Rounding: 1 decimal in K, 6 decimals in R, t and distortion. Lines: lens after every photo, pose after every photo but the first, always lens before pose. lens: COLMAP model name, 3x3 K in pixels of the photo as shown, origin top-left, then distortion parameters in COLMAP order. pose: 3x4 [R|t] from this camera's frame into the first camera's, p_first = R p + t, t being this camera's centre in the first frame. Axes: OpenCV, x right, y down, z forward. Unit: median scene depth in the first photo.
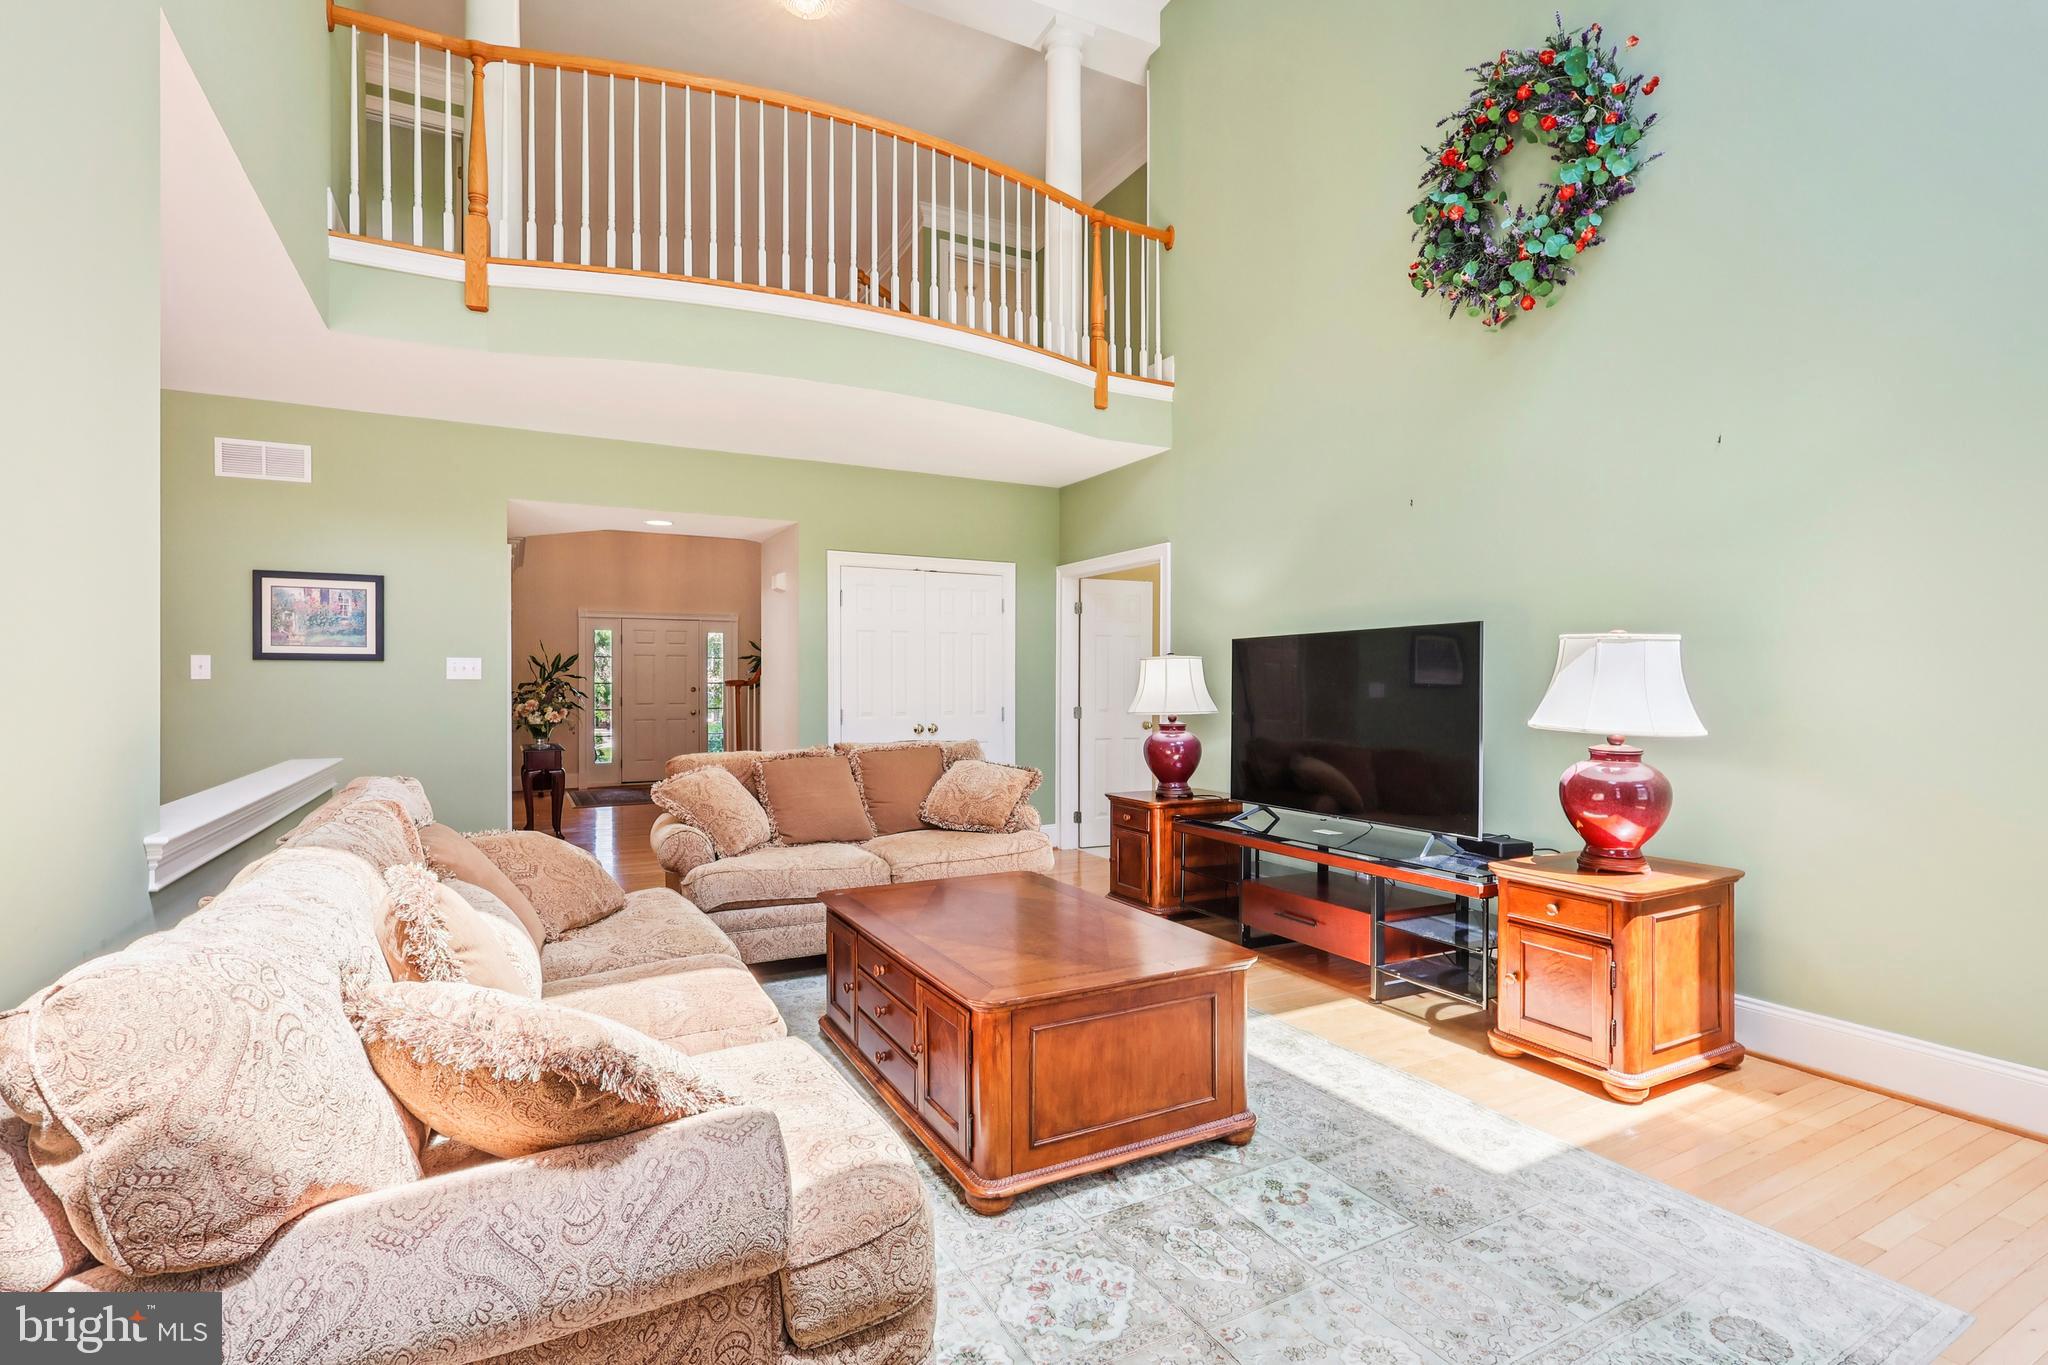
lens RADIAL K [[944.2, 0, 1031.1], [0, 944.2, 680.2], [0, 0, 1]] dist [-0.002553, -0.000220]
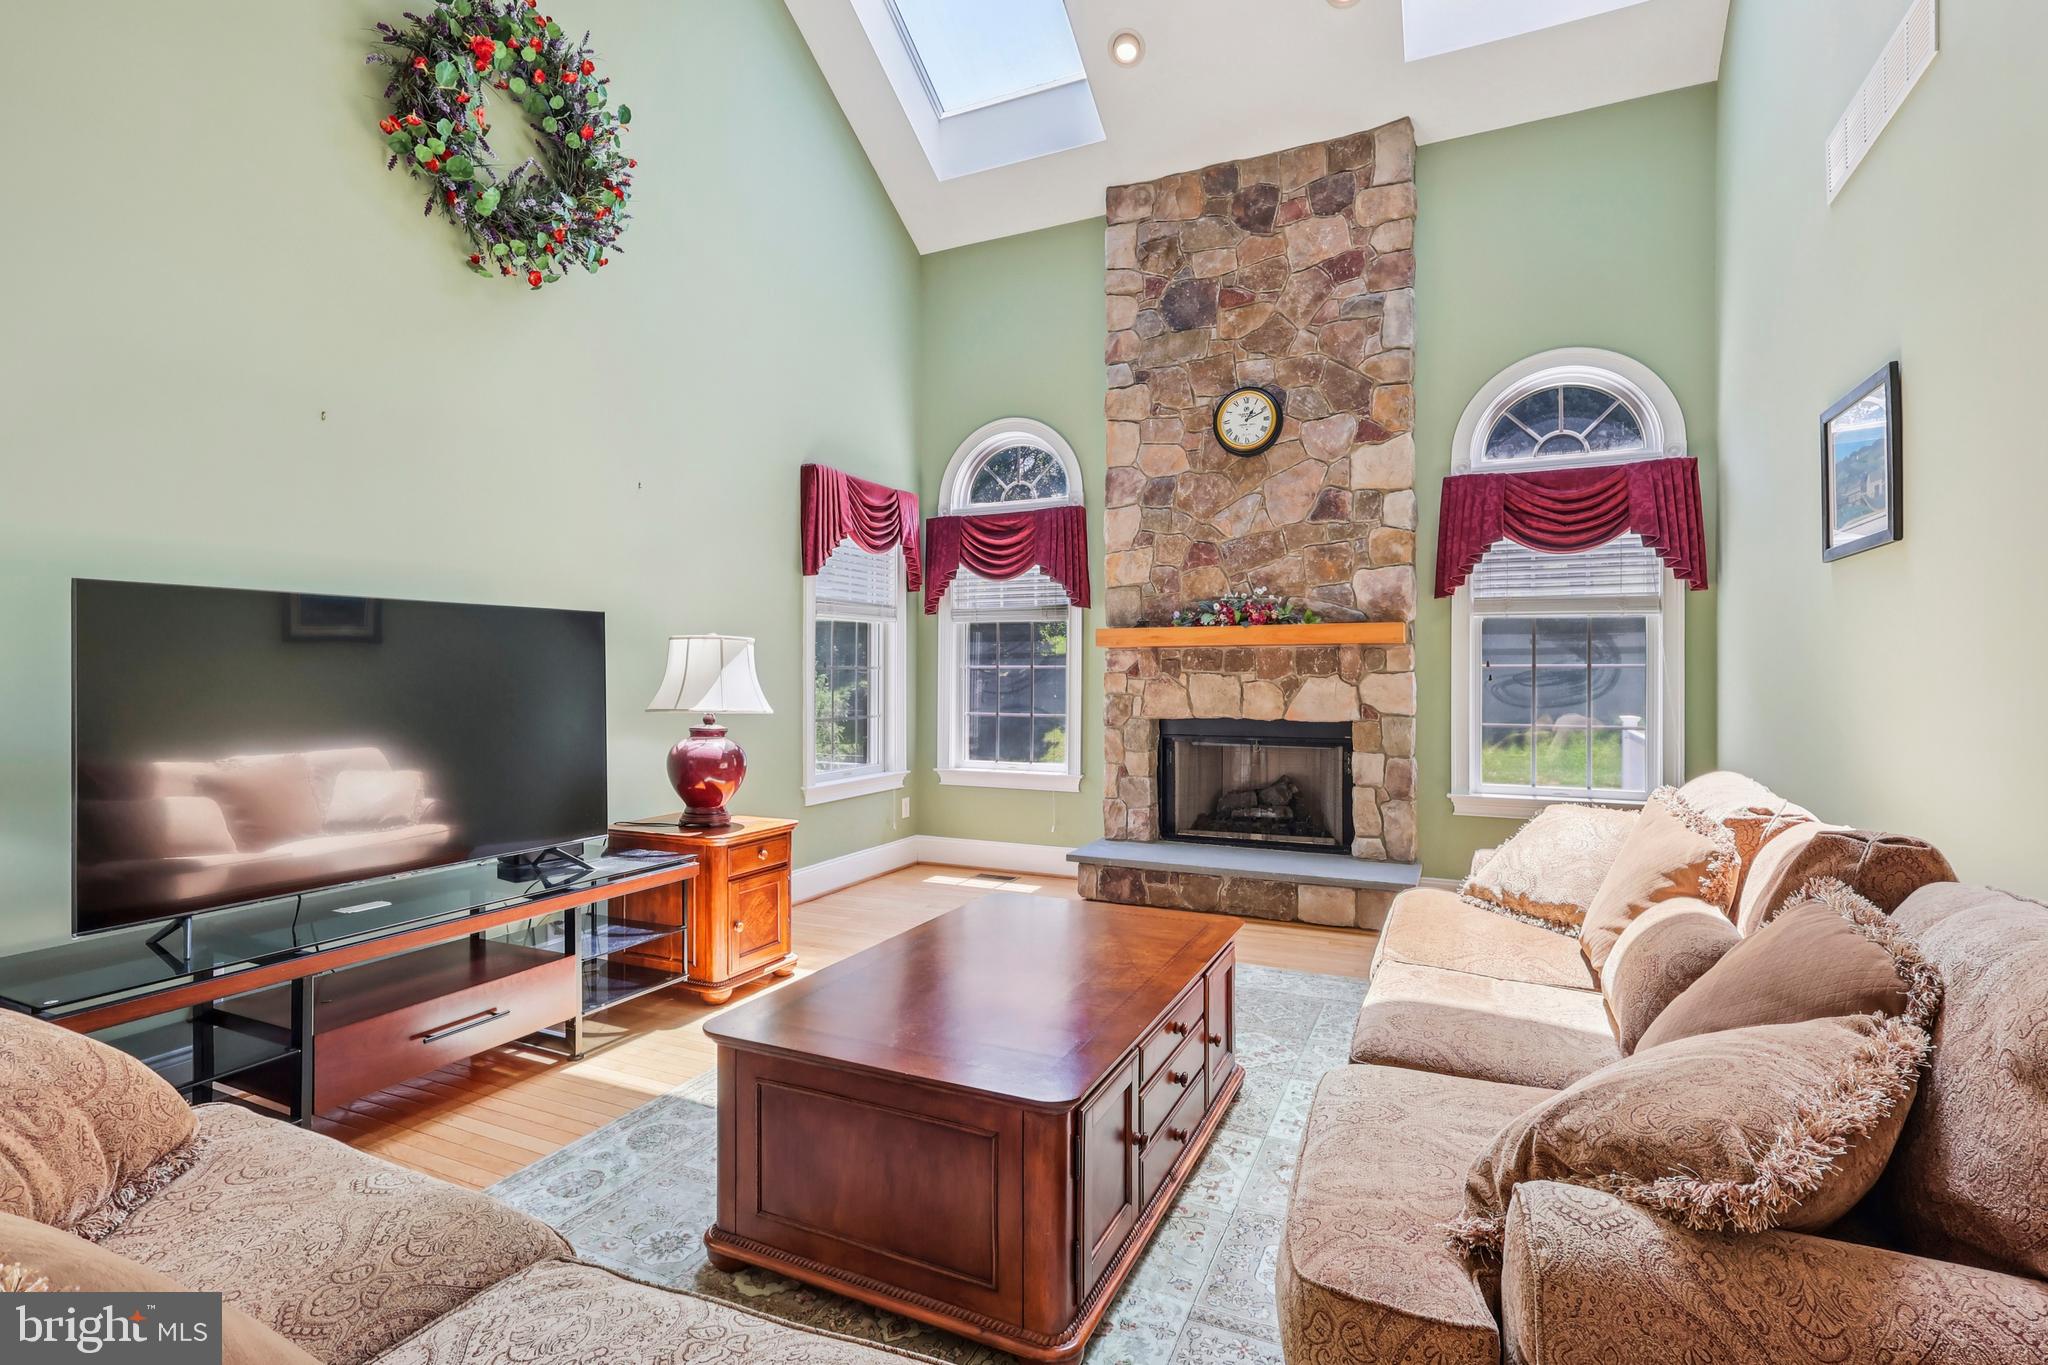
lens RADIAL K [[944.2, 0, 1031.1], [0, 944.2, 680.2], [0, 0, 1]] dist [-0.002553, -0.000220]
pose [[-0.588204, 0.001054, 0.808712, -0.571108], [0.002056, 0.999998, 0.000191, 0.010639], [-0.808710, 0.001775, -0.588205, 1.231169]]
